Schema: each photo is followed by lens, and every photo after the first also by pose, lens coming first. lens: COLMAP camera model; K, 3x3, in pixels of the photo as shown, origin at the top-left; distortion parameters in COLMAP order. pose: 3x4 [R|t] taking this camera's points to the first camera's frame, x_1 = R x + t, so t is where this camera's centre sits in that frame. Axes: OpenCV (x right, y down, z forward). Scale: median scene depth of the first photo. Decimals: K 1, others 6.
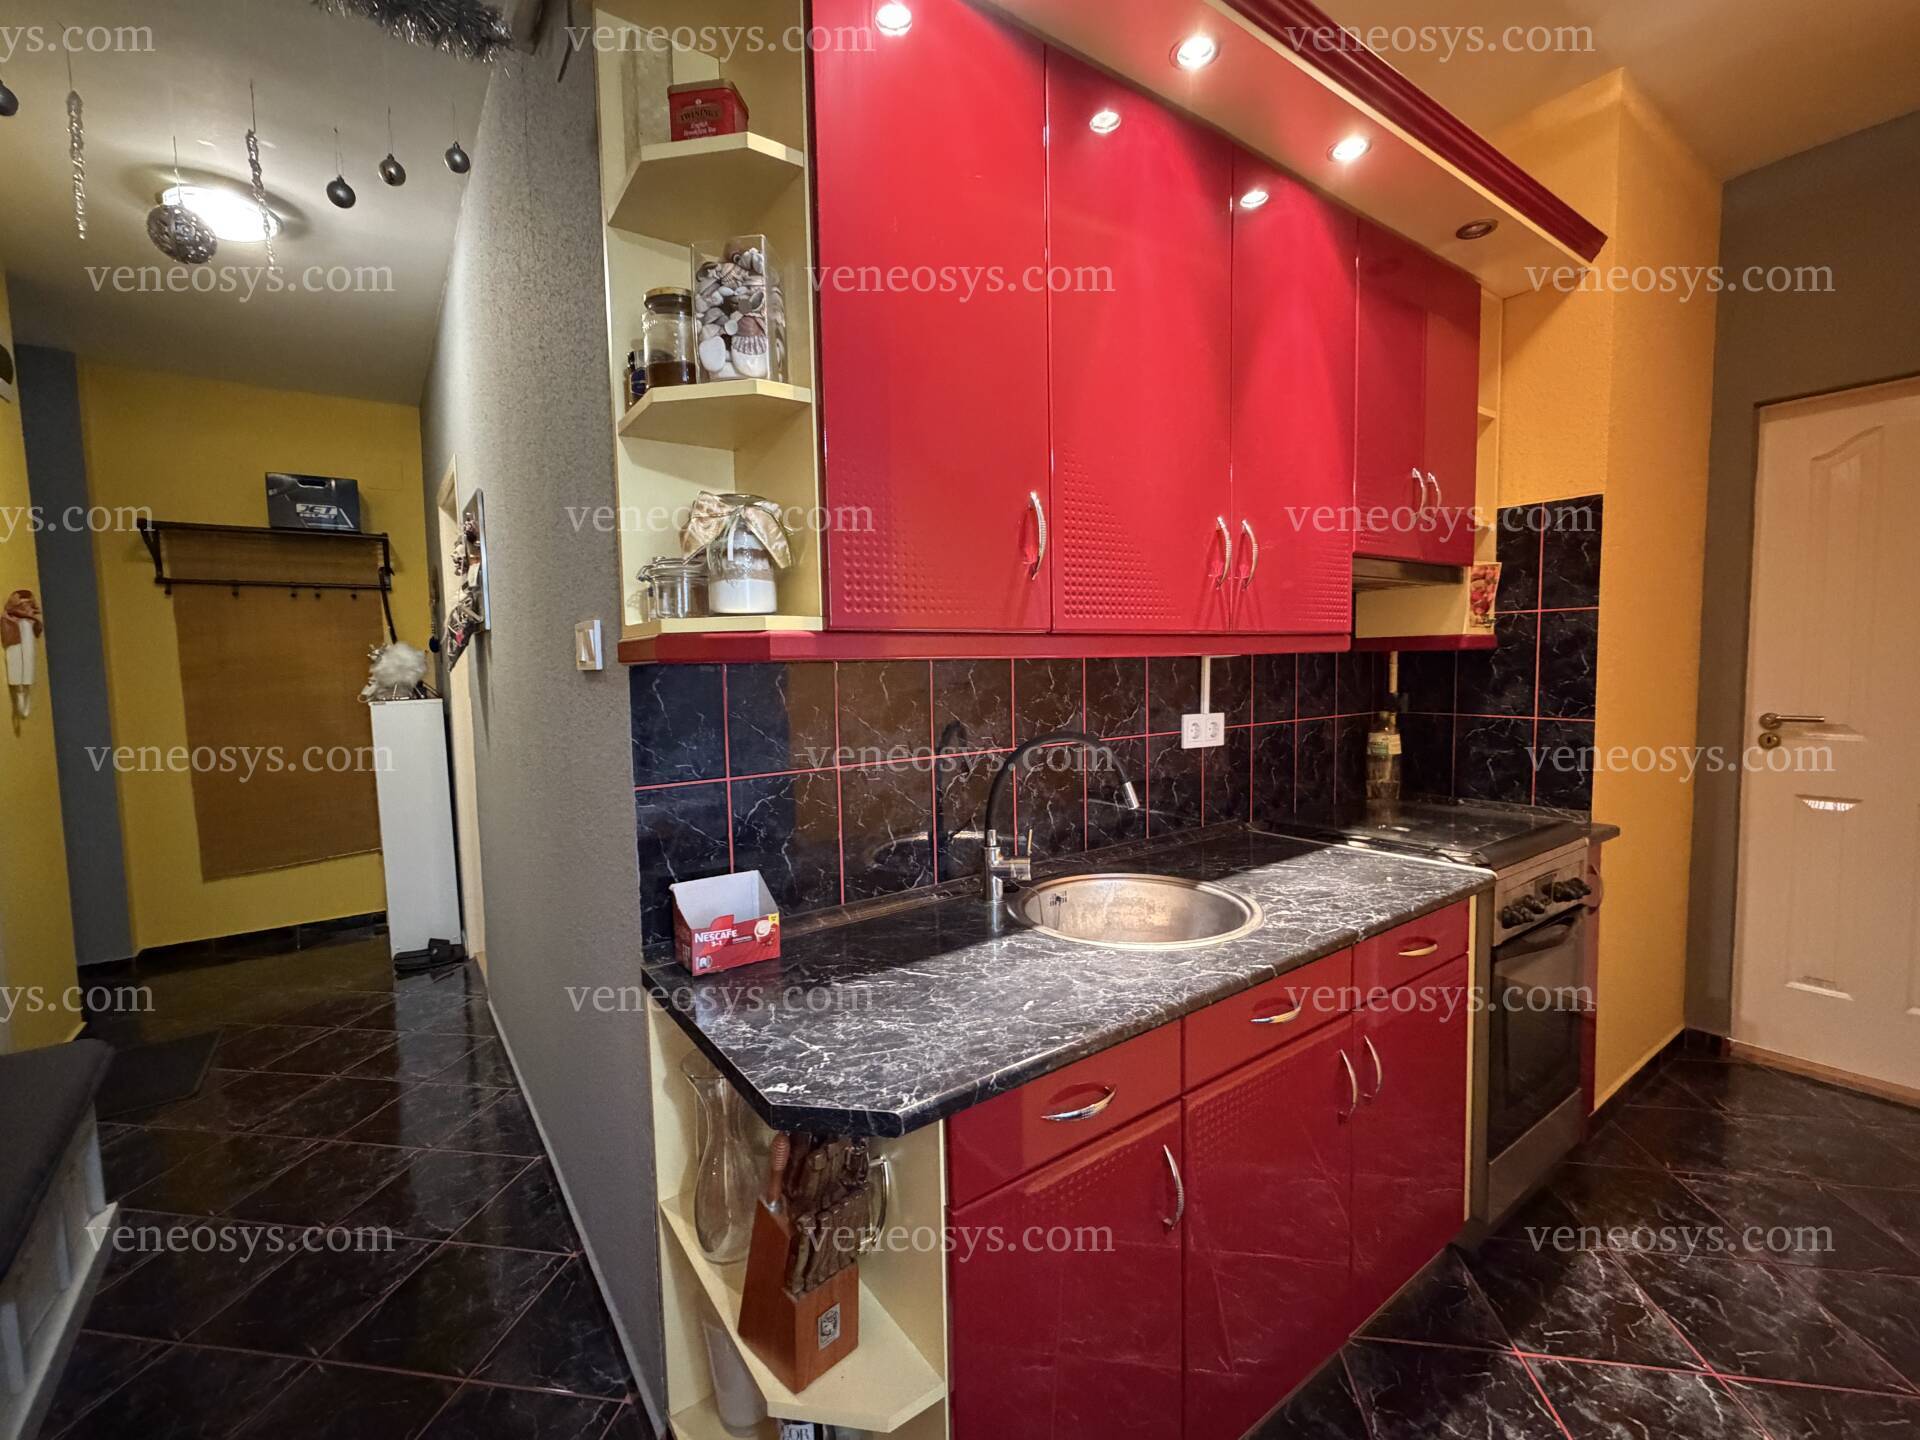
lens RADIAL K [[774.1, 0, 947.3], [0, 774.1, 717.7], [0, 0, 1]] dist [0.001194, 0.000121]
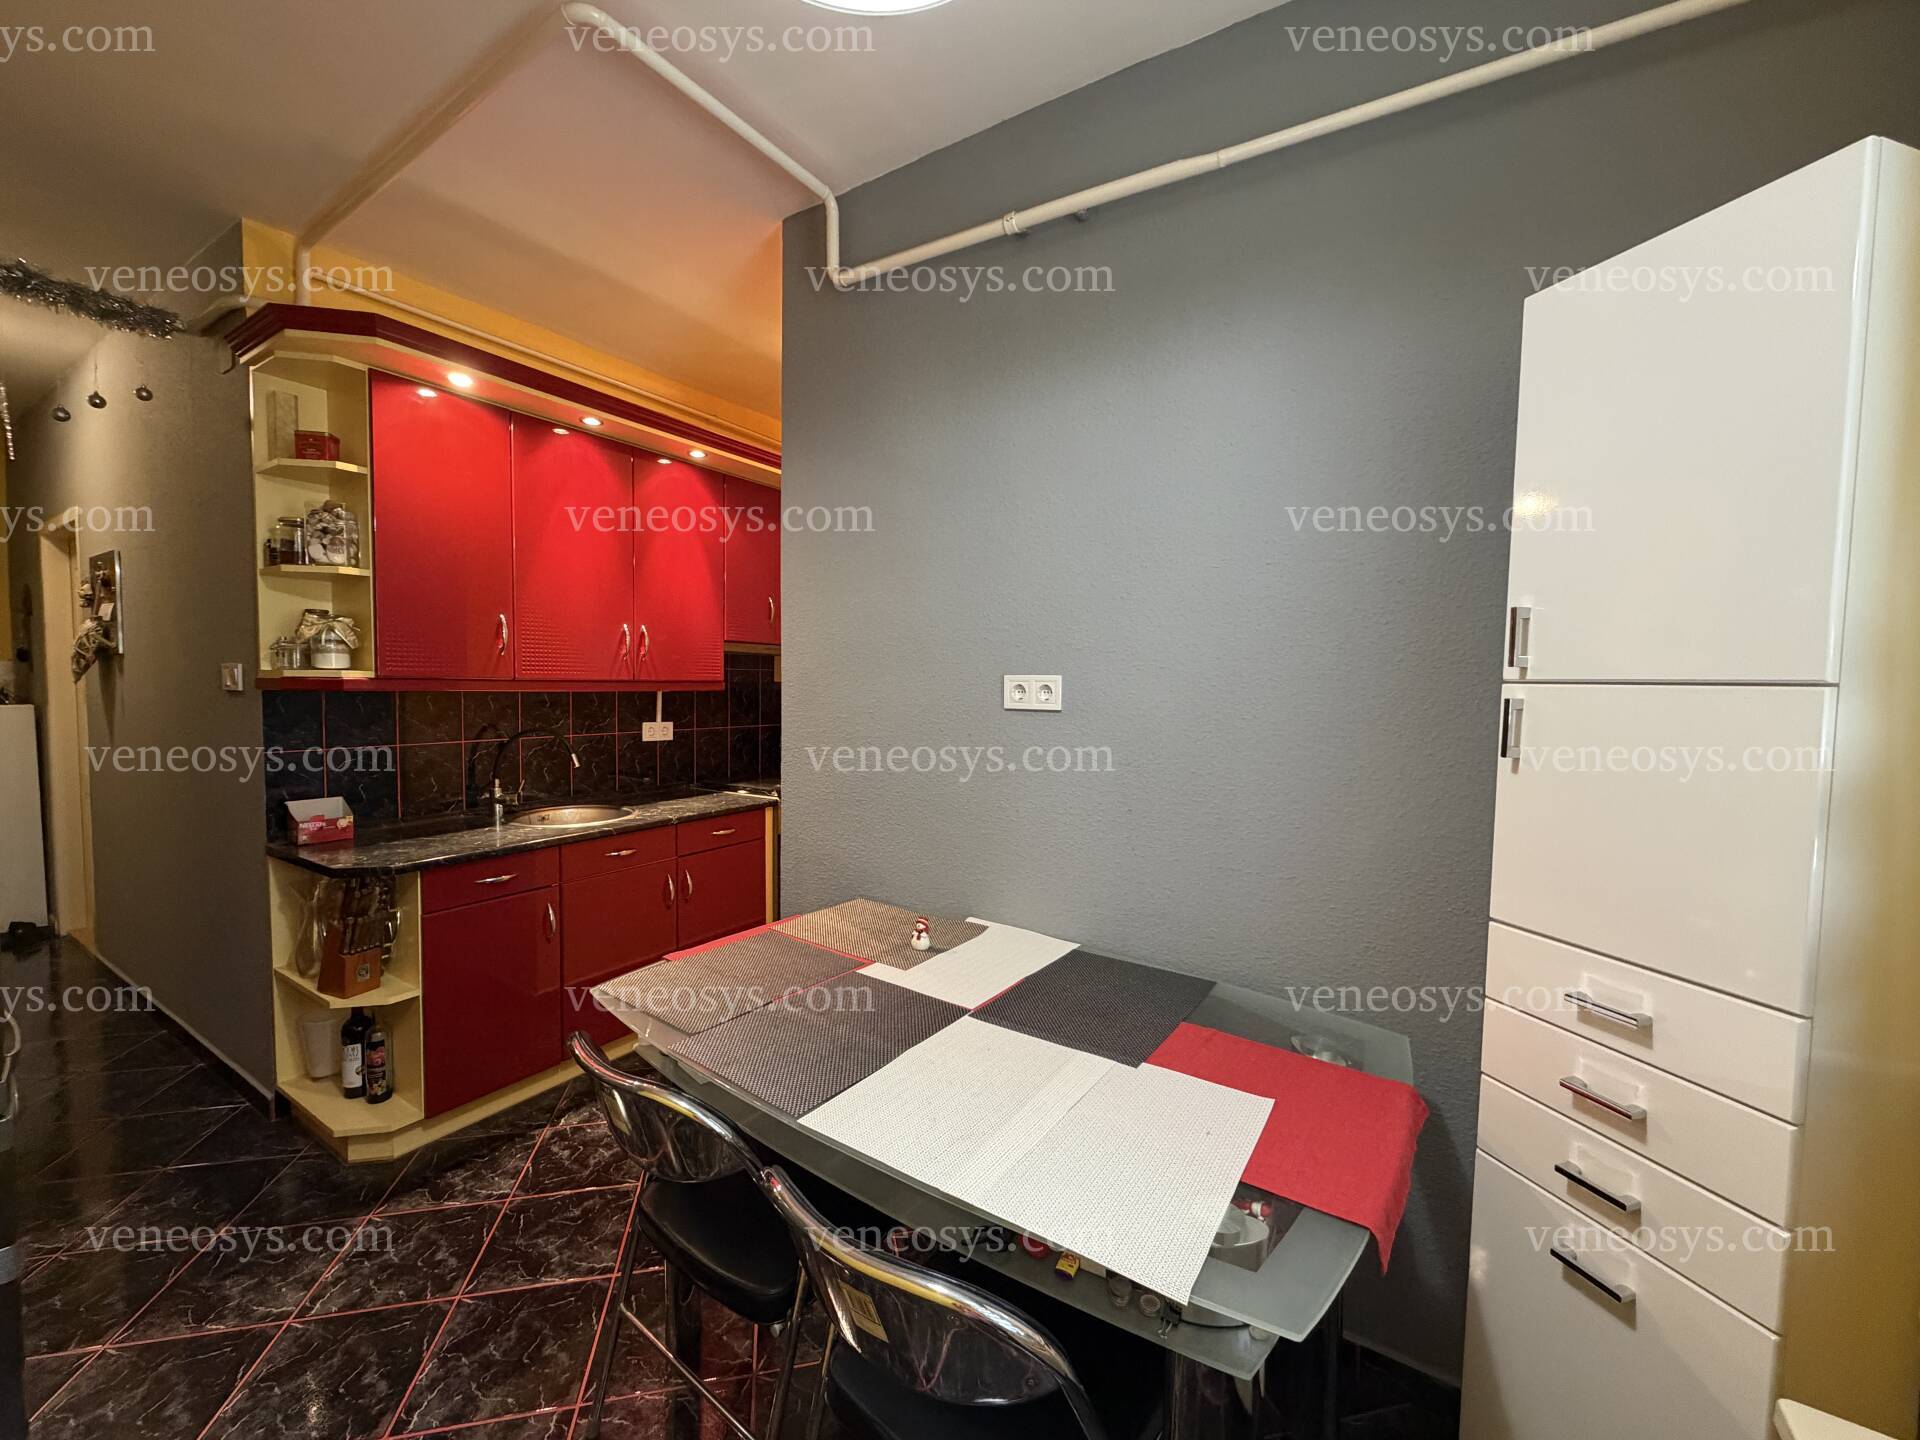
lens RADIAL K [[753.7, 0, 950.3], [0, 753.7, 719.8], [0, 0, 1]] dist [0.000142, 0.000079]
pose [[0.931606, 0.015517, 0.363139, 0.537209], [-0.007914, 0.999717, -0.022417, 0.038384], [-0.363384, 0.018009, 0.931465, -1.454739]]
